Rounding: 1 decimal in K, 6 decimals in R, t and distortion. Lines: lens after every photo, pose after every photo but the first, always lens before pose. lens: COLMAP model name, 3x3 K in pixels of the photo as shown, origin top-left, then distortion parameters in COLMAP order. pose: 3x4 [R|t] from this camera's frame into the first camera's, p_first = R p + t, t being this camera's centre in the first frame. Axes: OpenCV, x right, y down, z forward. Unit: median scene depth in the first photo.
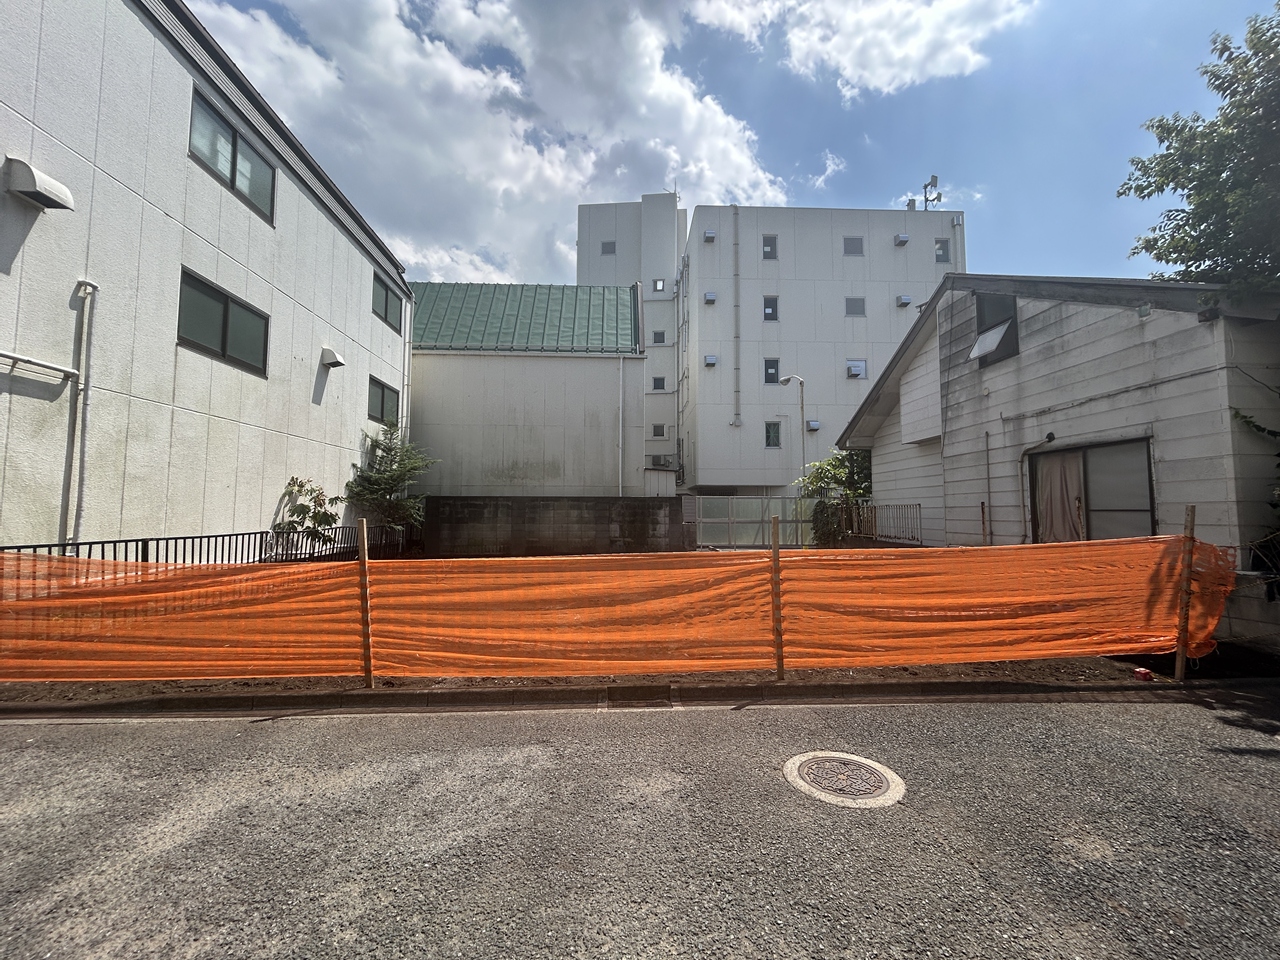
lens RADIAL K [[515.8, 0, 640.0], [0, 515.8, 480.0], [0, 0, 1]] dist [-0.001185, 0.000253]
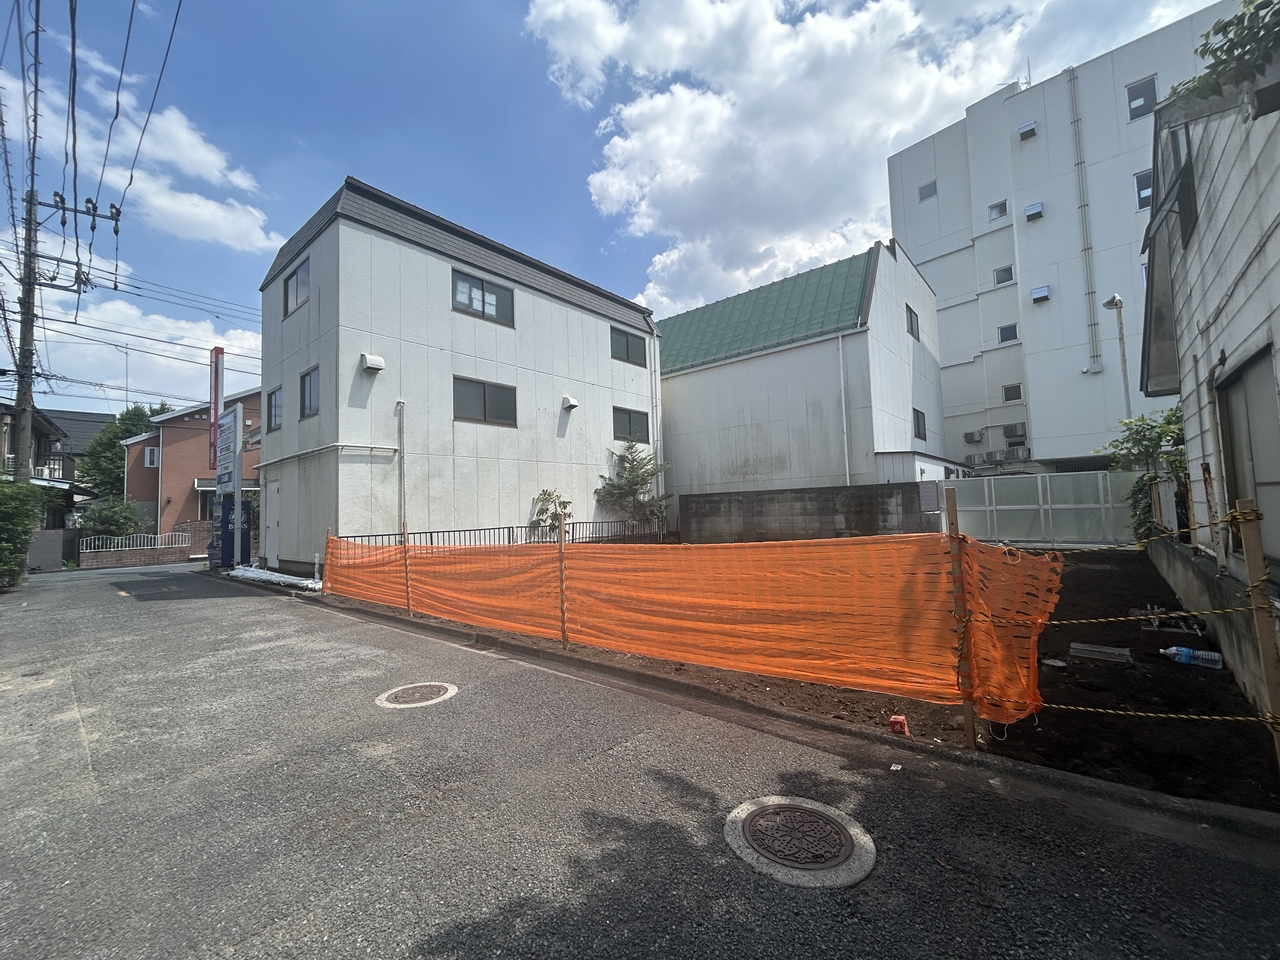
lens RADIAL K [[515.8, 0, 640.0], [0, 515.8, 480.0], [0, 0, 1]] dist [-0.001185, 0.000253]
pose [[0.726409, -0.065652, -0.684120, 0.673494], [0.078301, 0.996851, -0.012521, 0.008585], [0.682788, -0.044472, 0.729262, 0.131670]]
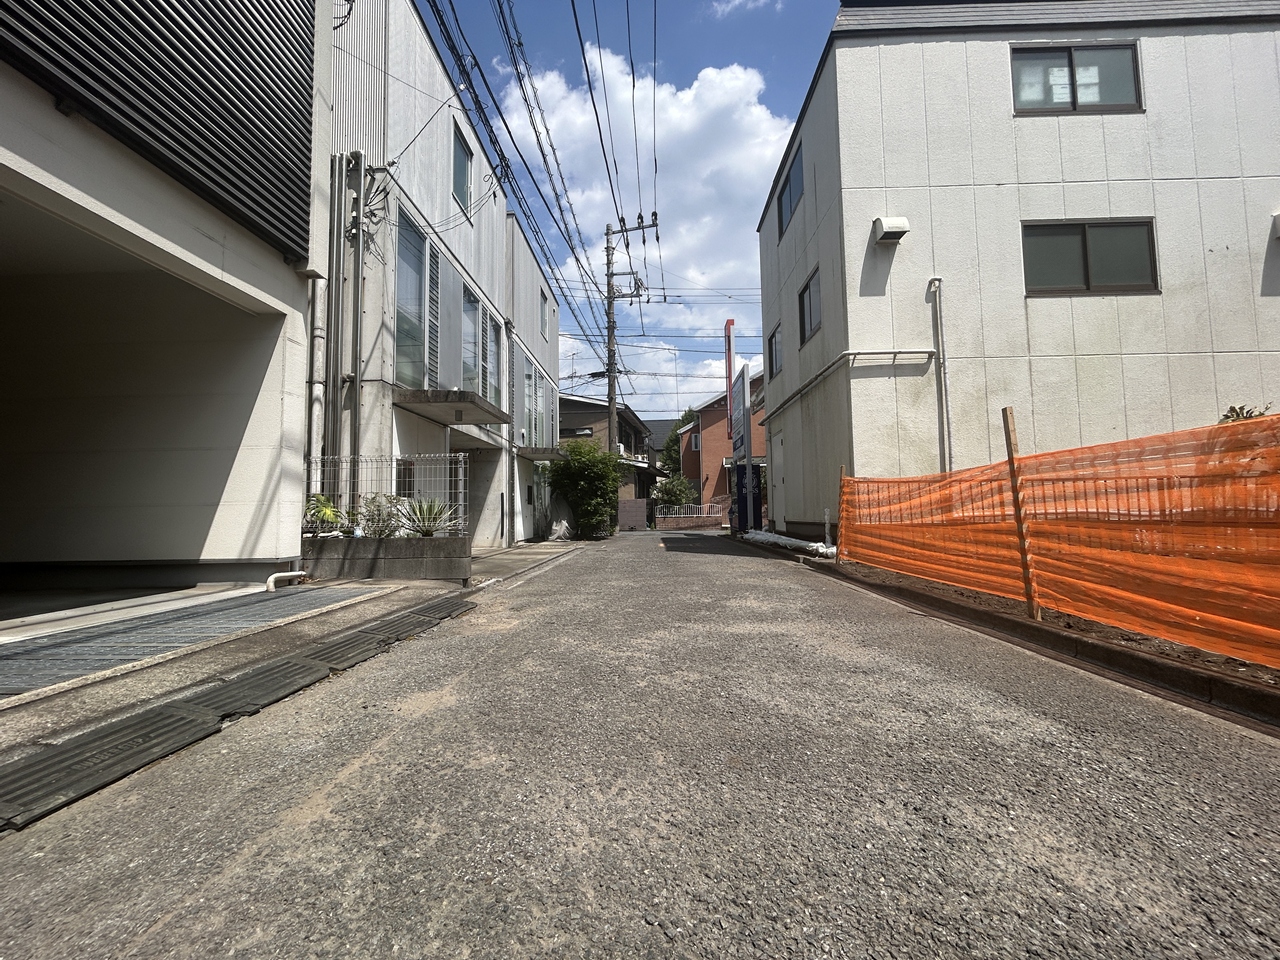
lens RADIAL K [[517.2, 0, 636.3], [0, 517.2, 477.4], [0, 0, 1]] dist [-0.000396, 0.000108]
pose [[-0.087184, -0.068973, -0.993802, 0.160175], [0.076648, 0.994179, -0.075724, 0.104272], [0.993239, -0.082775, -0.081389, 0.248166]]
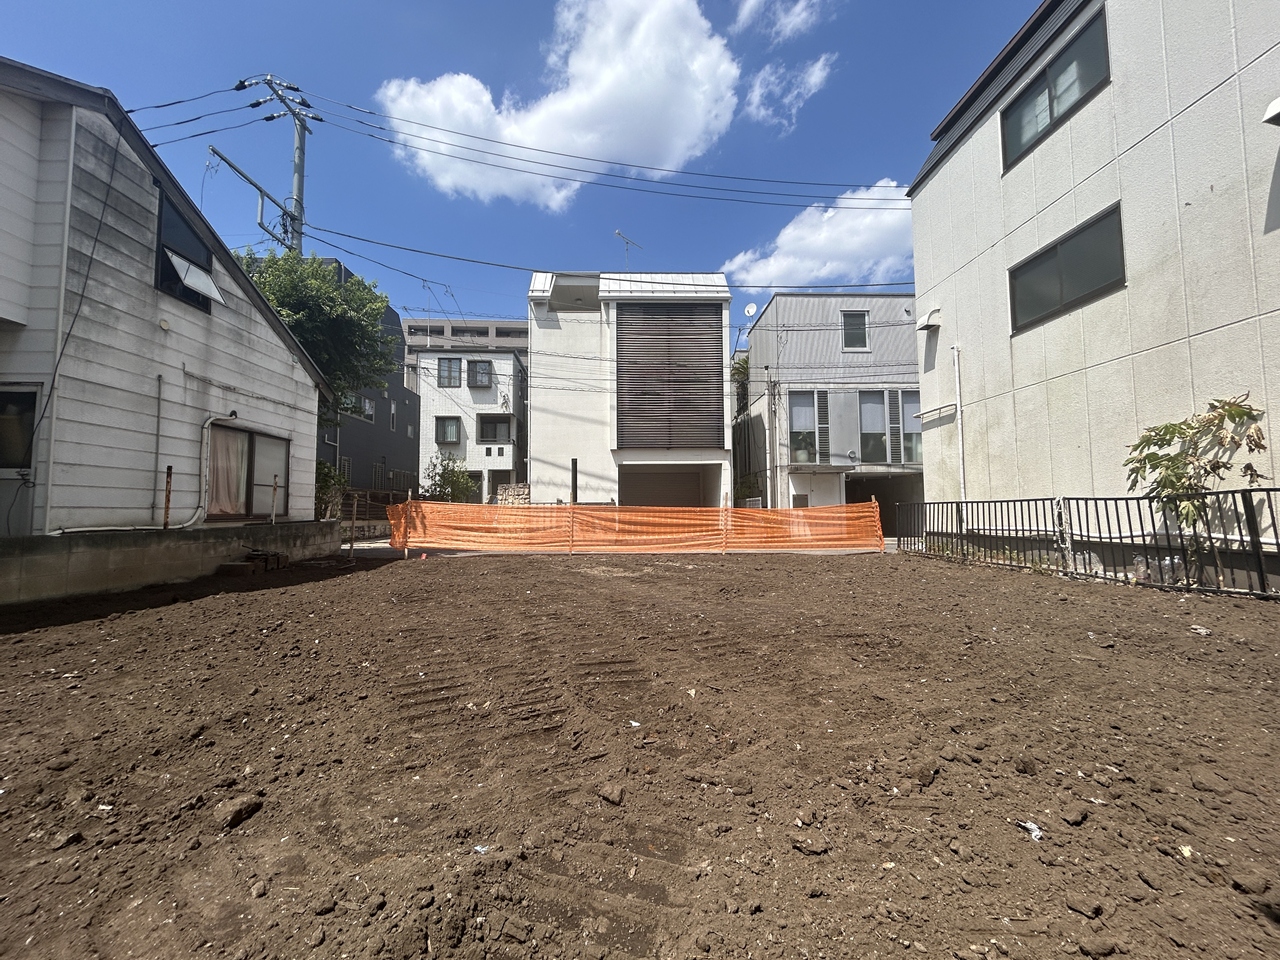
lens RADIAL K [[517.2, 0, 636.3], [0, 517.2, 477.4], [0, 0, 1]] dist [-0.000396, 0.000108]
pose [[-0.999755, 0.007206, 0.020935, -0.061514], [0.004441, 0.991604, -0.129233, 0.179877], [-0.021690, -0.129108, -0.991393, 1.931127]]
